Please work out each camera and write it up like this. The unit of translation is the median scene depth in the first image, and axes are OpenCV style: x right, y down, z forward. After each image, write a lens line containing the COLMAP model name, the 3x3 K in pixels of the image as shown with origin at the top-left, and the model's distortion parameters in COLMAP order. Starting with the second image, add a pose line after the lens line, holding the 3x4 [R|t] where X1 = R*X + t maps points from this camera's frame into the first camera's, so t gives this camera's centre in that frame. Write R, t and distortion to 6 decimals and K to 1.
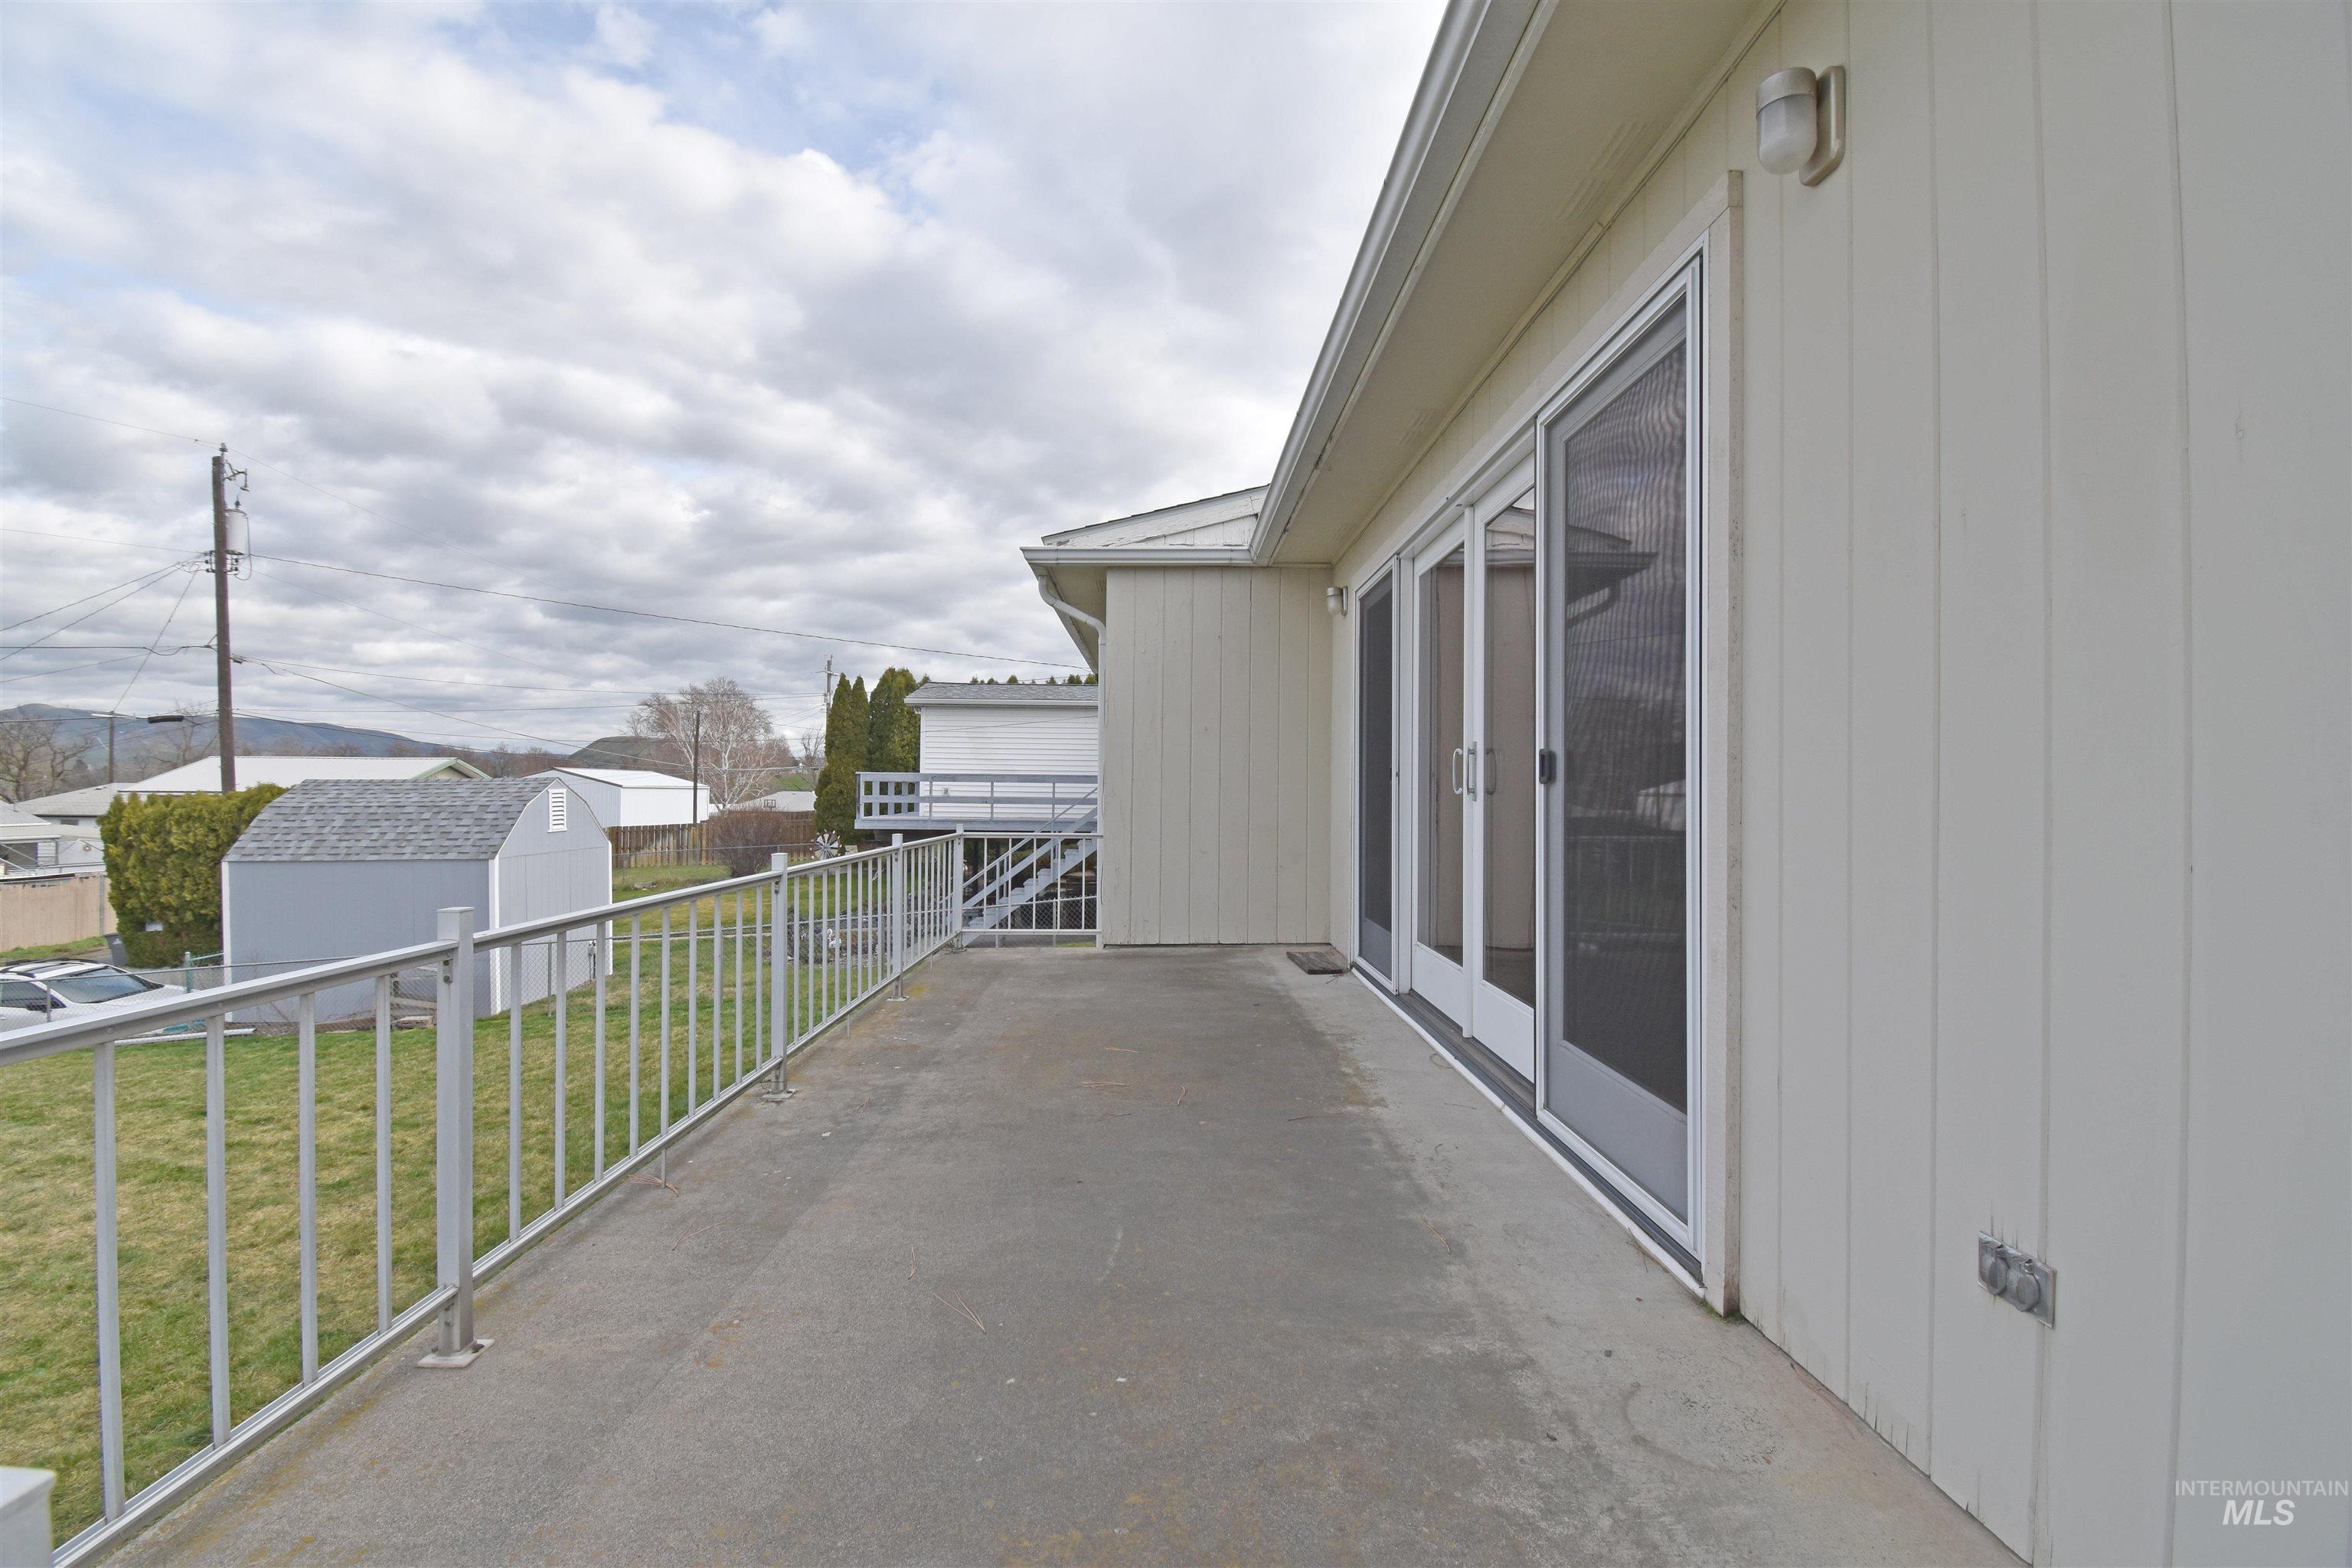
lens RADIAL K [[1064.9, 0, 1172.9], [0, 1064.9, 791.5], [0, 0, 1]] dist [-0.022882, -0.002721]
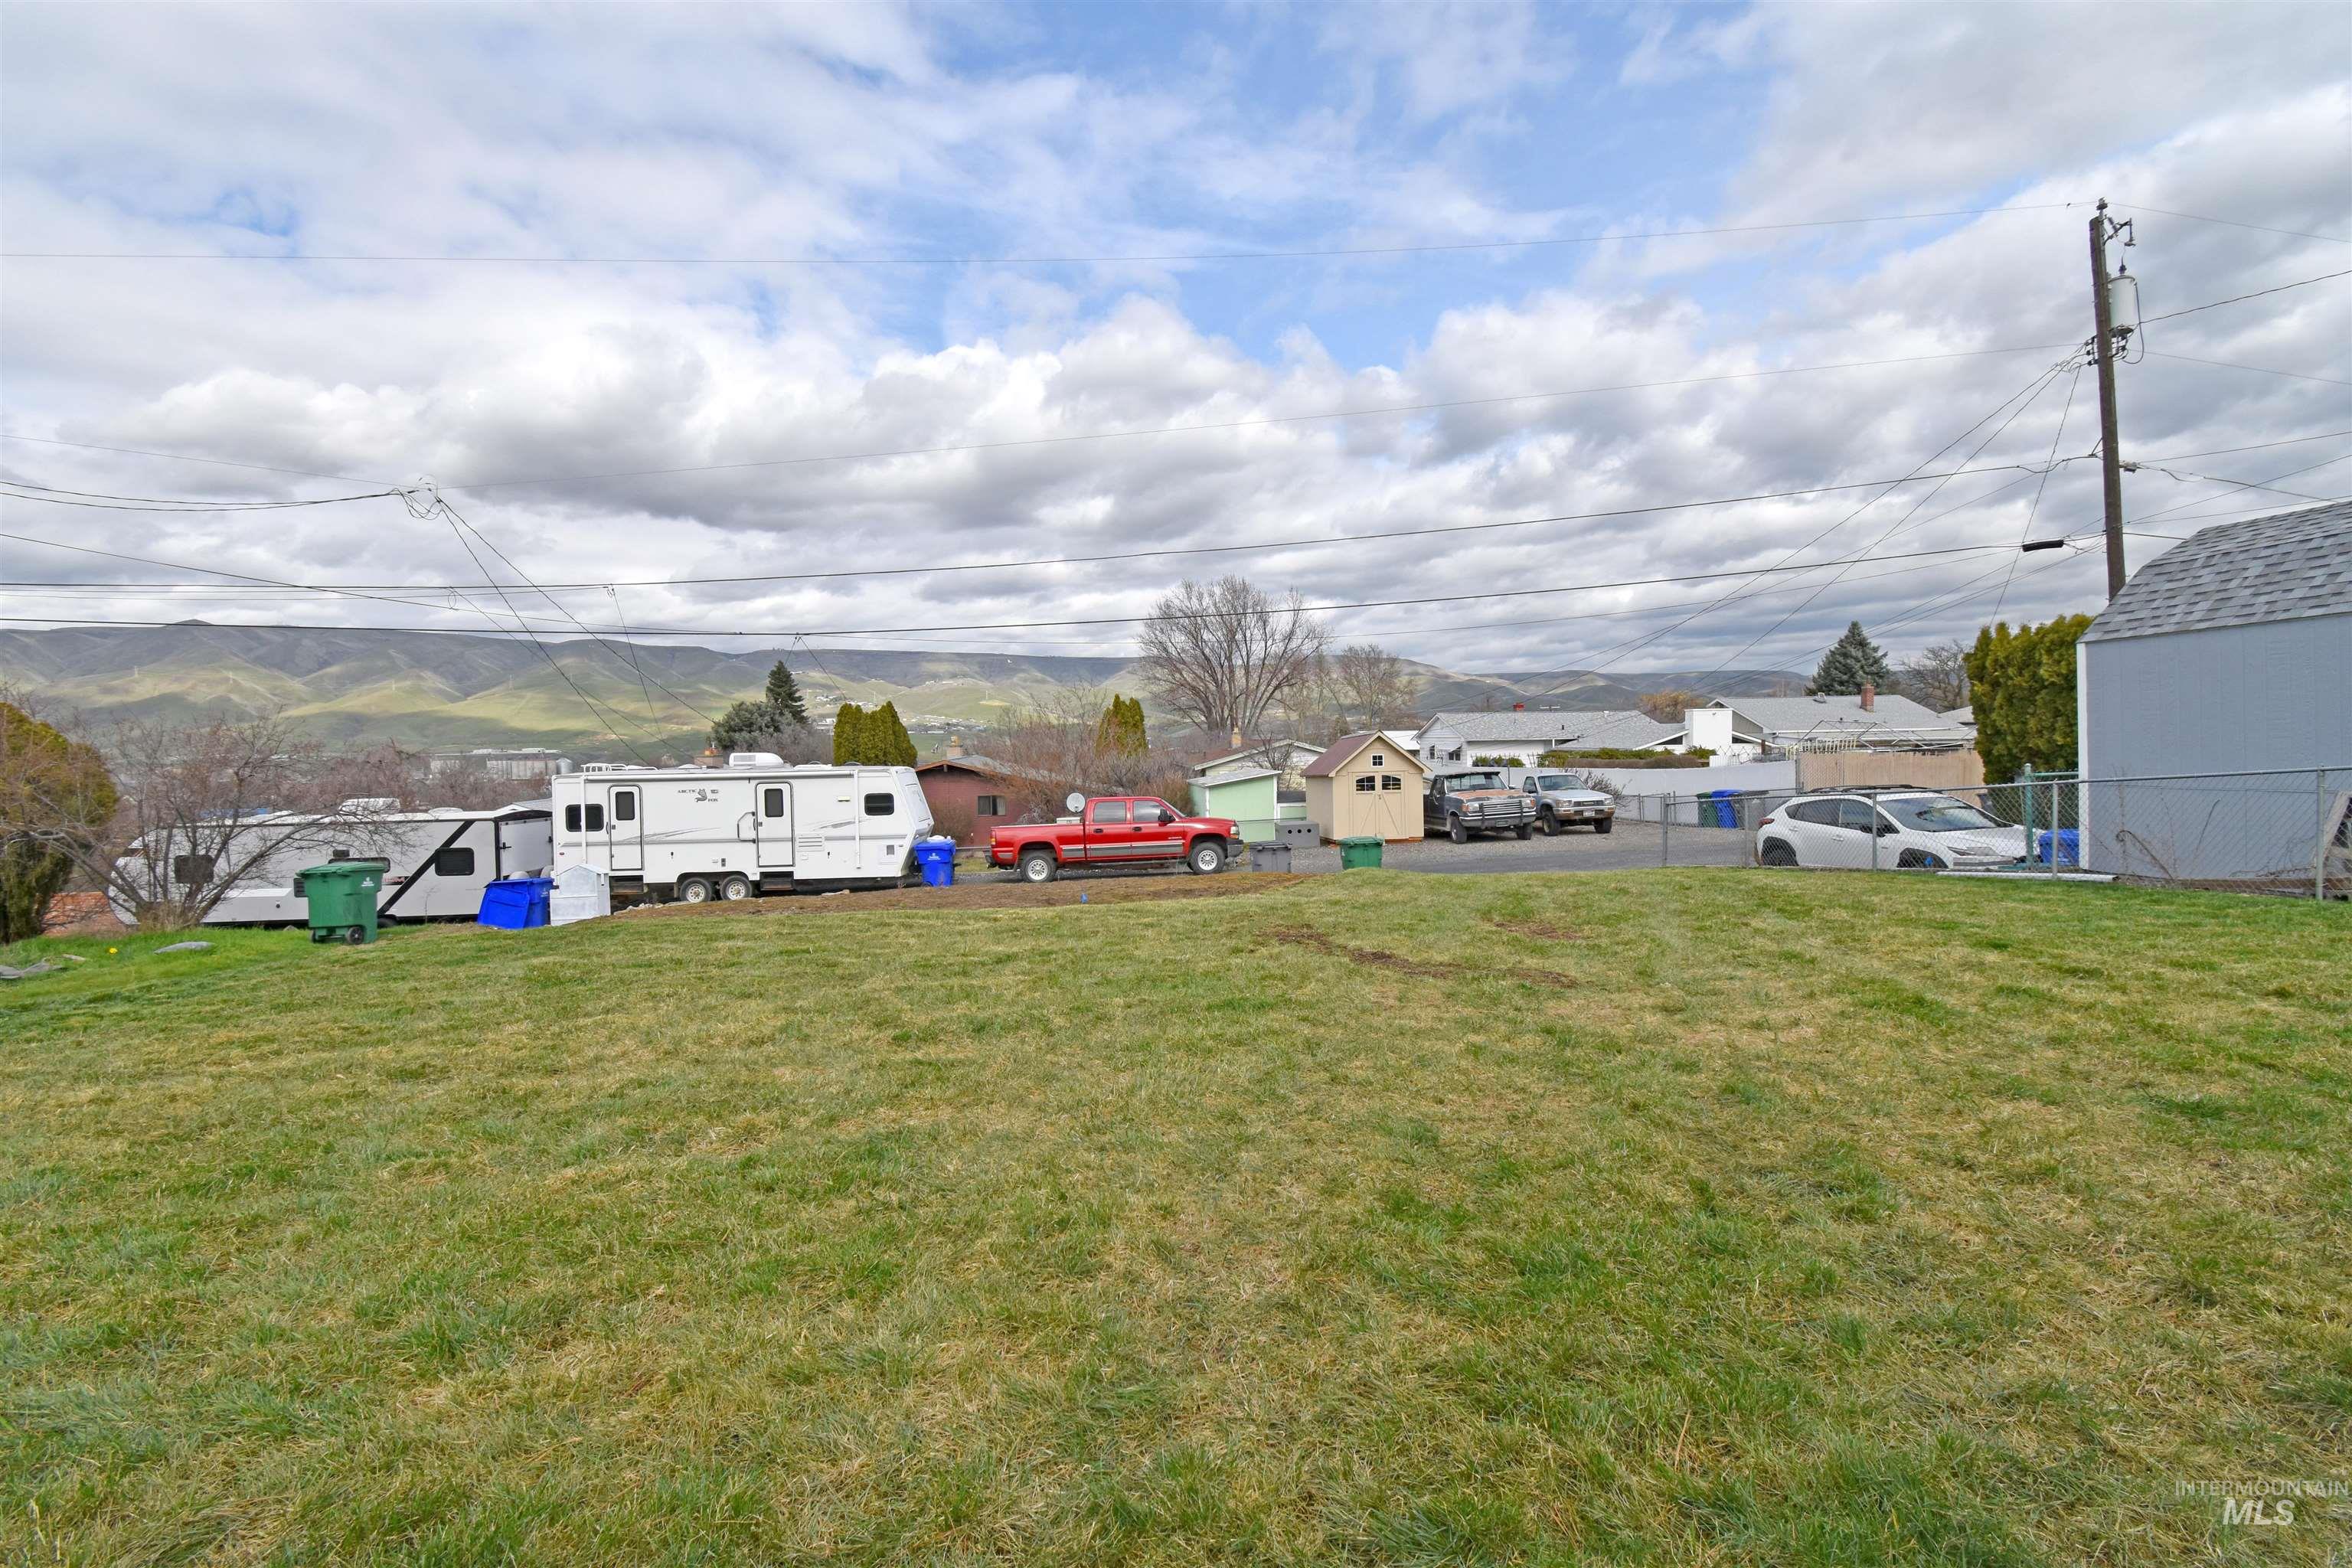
lens RADIAL K [[1064.9, 0, 1182.6], [0, 1064.9, 777.1], [0, 0, 1]] dist [-0.022882, -0.002721]
pose [[0.081962, 0.021906, -0.996395, -0.187368], [0.014075, 0.999633, 0.023135, 0.101691], [0.996536, -0.015920, 0.081624, 0.250592]]
